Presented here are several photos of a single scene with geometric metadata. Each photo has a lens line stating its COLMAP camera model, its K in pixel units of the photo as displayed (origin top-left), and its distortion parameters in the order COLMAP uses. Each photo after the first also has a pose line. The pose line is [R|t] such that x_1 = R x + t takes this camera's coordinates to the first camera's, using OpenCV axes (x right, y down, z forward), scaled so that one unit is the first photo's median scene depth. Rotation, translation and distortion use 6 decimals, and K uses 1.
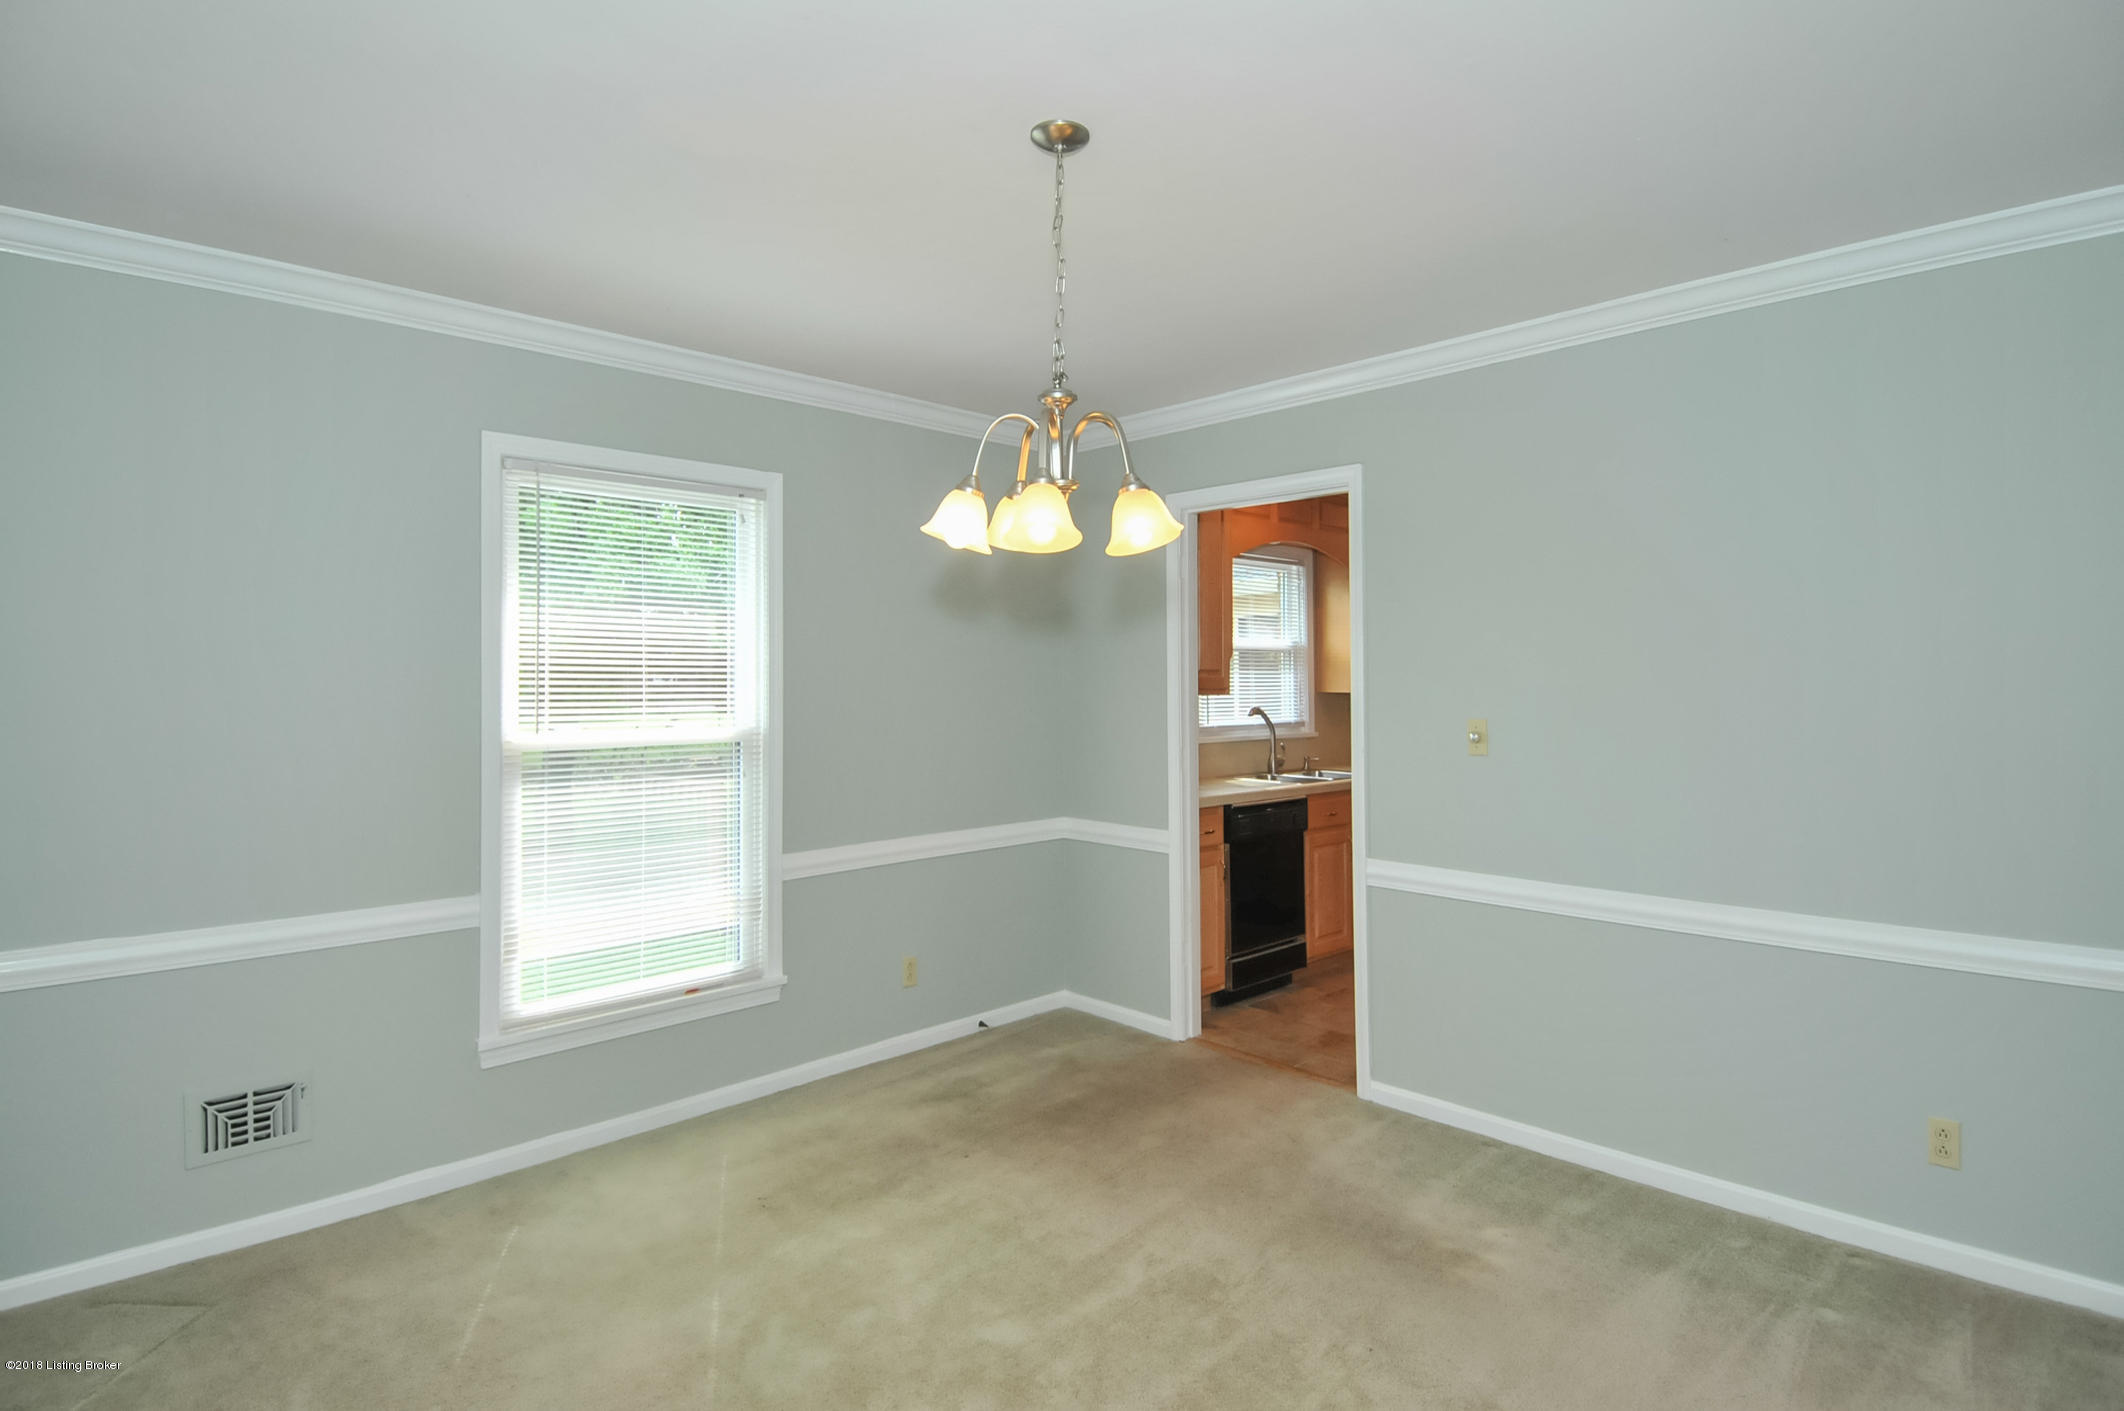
lens RADIAL K [[1142.6, 0, 1061.9], [0, 1142.6, 692.6], [0, 0, 1]] dist [-0.015592, -0.002871]
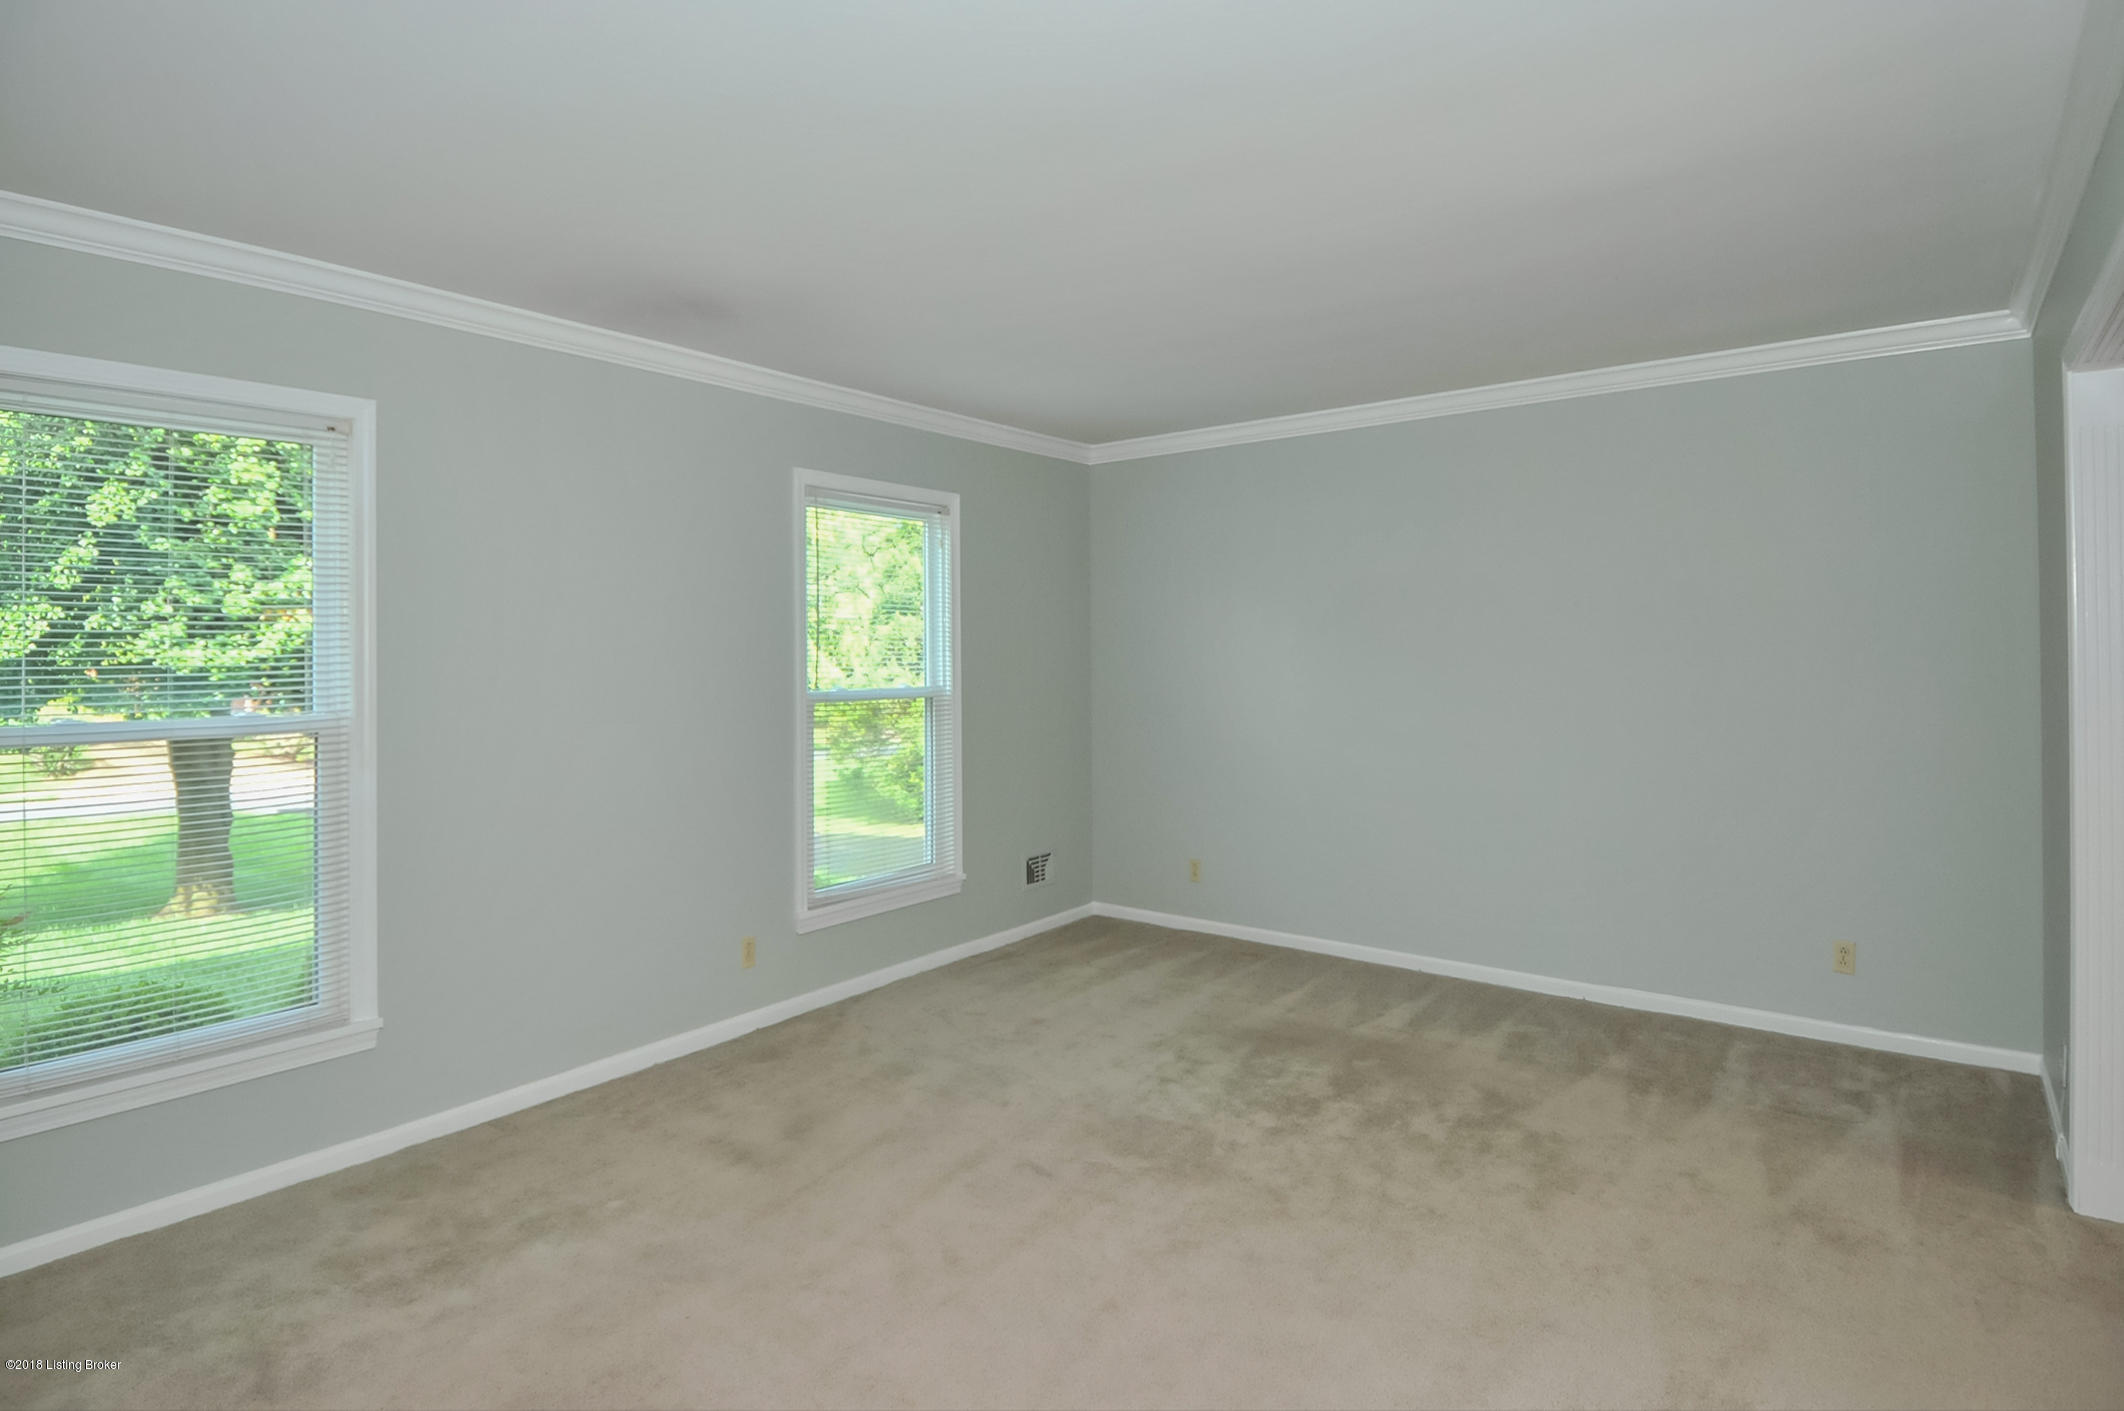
lens RADIAL K [[1142.6, 0, 1051.1], [0, 1142.6, 711.1], [0, 0, 1]] dist [-0.015592, -0.002871]
pose [[0.990489, -0.010894, 0.137158, -0.320446], [0.005564, 0.999217, 0.039182, 0.006879], [-0.137478, -0.038046, 0.989774, -0.322796]]
